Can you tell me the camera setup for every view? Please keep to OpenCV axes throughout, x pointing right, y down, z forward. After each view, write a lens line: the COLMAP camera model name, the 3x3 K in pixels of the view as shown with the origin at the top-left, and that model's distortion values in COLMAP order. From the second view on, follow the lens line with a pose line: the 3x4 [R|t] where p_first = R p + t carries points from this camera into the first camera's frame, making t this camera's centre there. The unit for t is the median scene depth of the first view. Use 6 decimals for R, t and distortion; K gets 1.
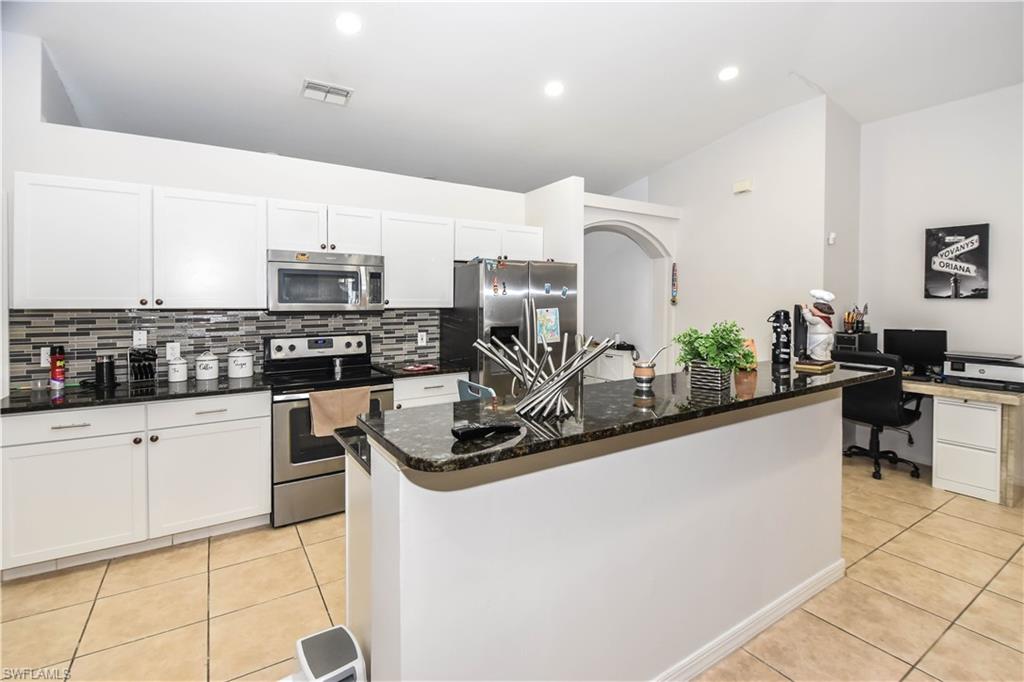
lens RADIAL K [[464.8, 0, 517.9], [0, 464.8, 317.1], [0, 0, 1]] dist [-0.026393, -0.001342]
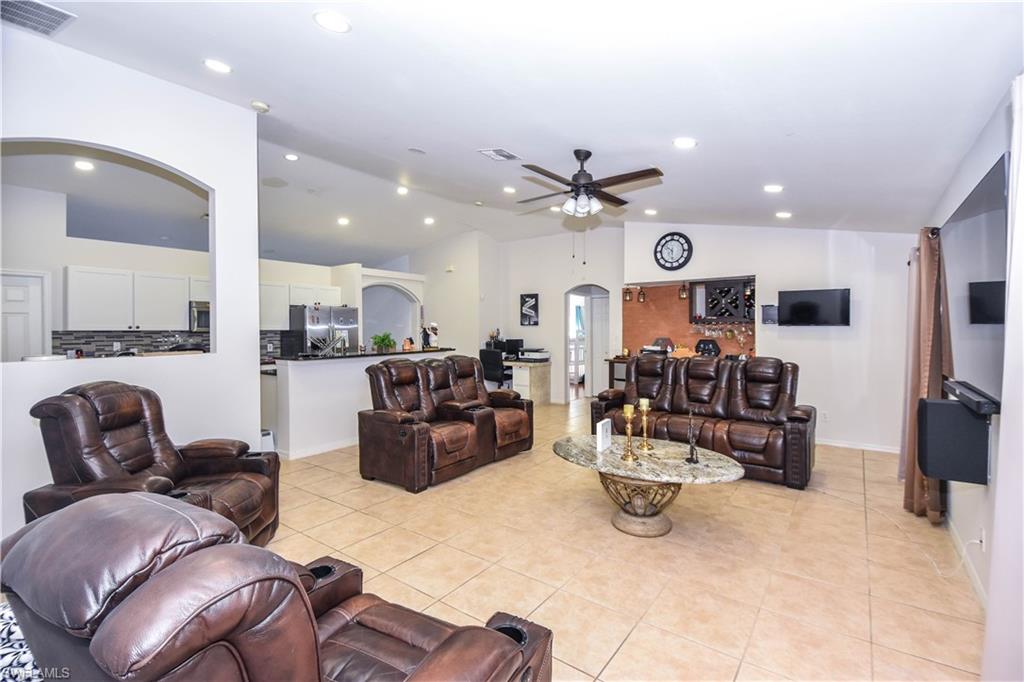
lens RADIAL K [[464.8, 0, 514.9], [0, 464.8, 335.0], [0, 0, 1]] dist [-0.026393, -0.001342]
pose [[0.940577, -0.006573, 0.339517, 0.096981], [0.011861, 0.999838, -0.013503, 0.038948], [-0.339373, 0.016727, 0.940503, -1.205657]]
